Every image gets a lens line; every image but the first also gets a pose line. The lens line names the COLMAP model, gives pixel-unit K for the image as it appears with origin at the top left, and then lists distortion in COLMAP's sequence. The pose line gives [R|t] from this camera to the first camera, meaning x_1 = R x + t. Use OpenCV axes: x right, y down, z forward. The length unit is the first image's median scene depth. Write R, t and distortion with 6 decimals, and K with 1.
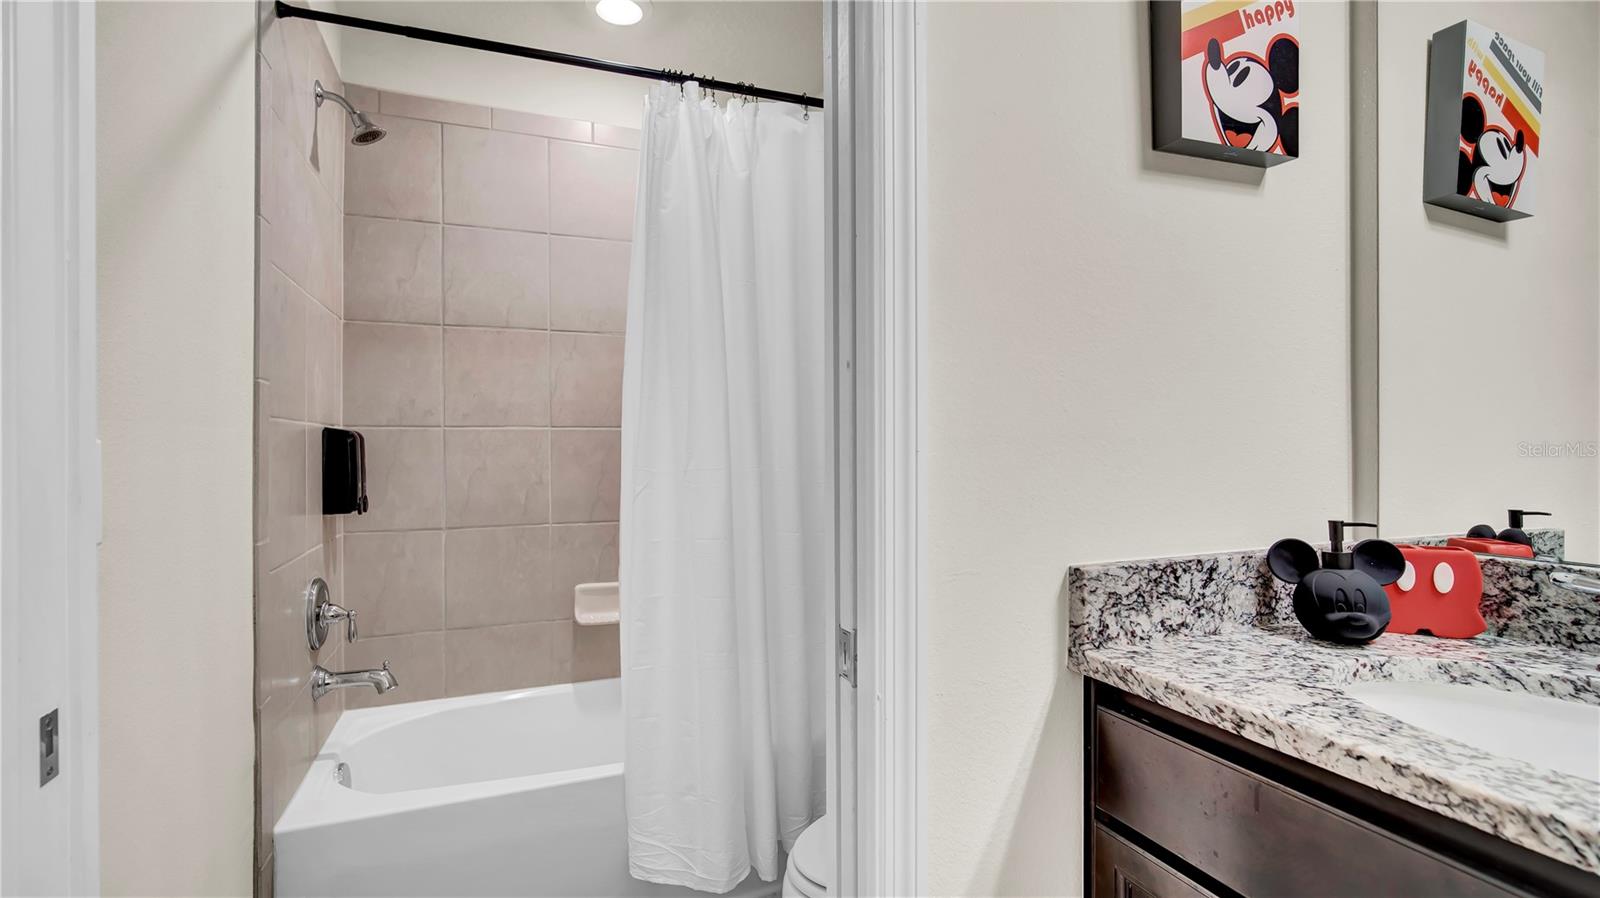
lens RADIAL K [[733.6, 0, 779.5], [0, 733.6, 450.5], [0, 0, 1]] dist [-0.010284, 0.002206]
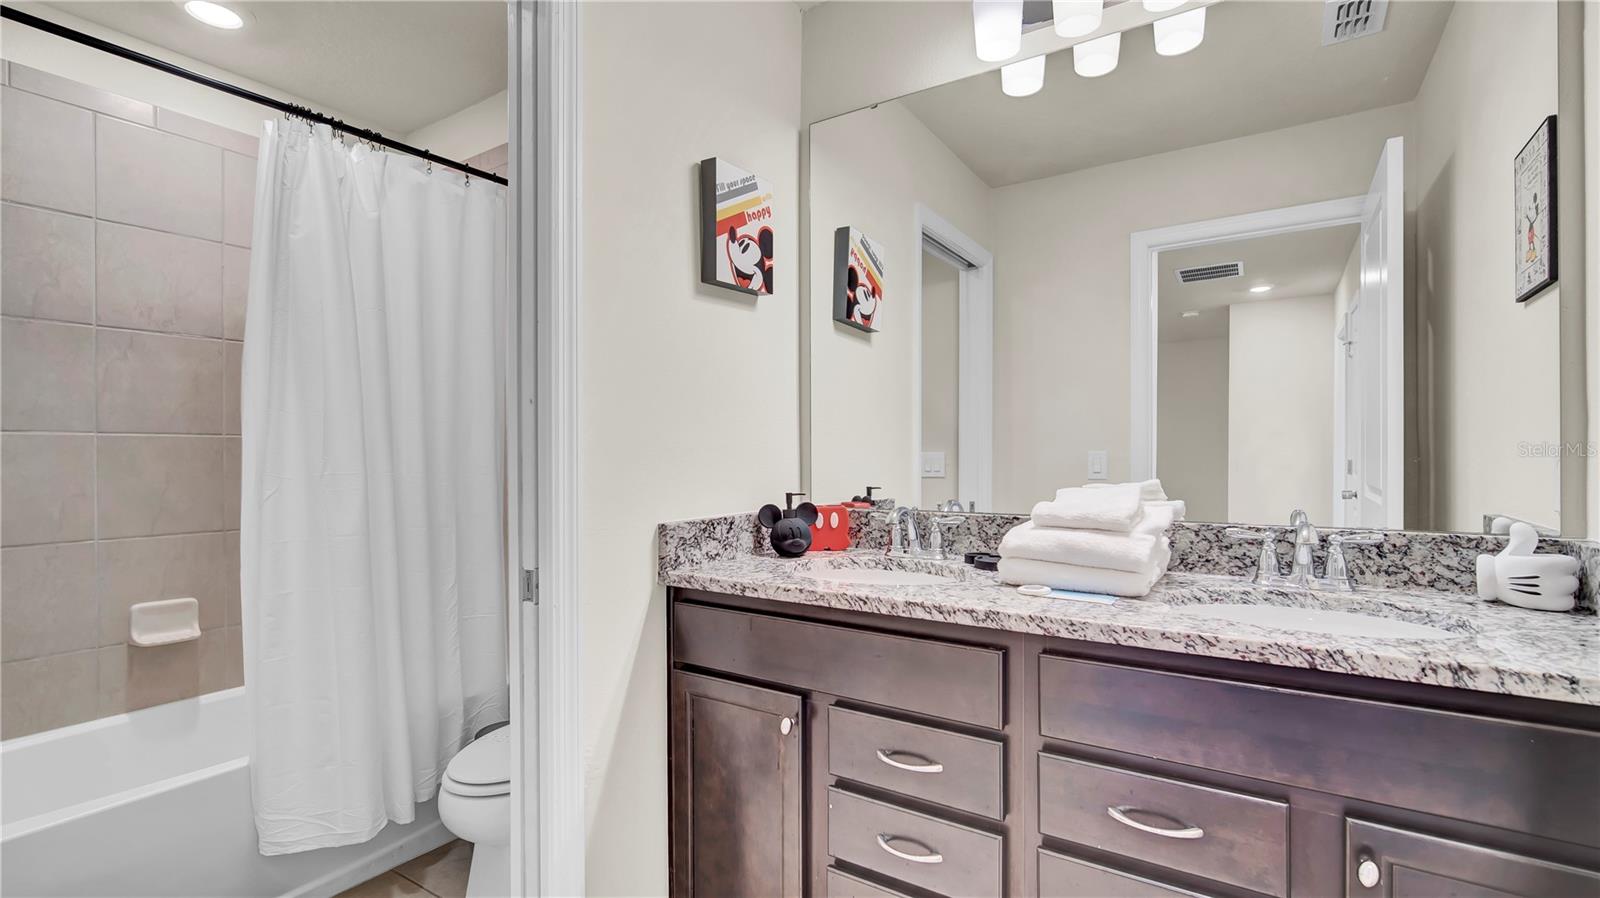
lens RADIAL K [[733.6, 0, 806.5], [0, 733.6, 449.5], [0, 0, 1]] dist [-0.010284, 0.002206]
pose [[0.806101, 0.004007, 0.591764, -0.310169], [0.004090, 0.999915, -0.012342, 0.007627], [-0.591763, 0.012369, 0.806017, -0.534557]]
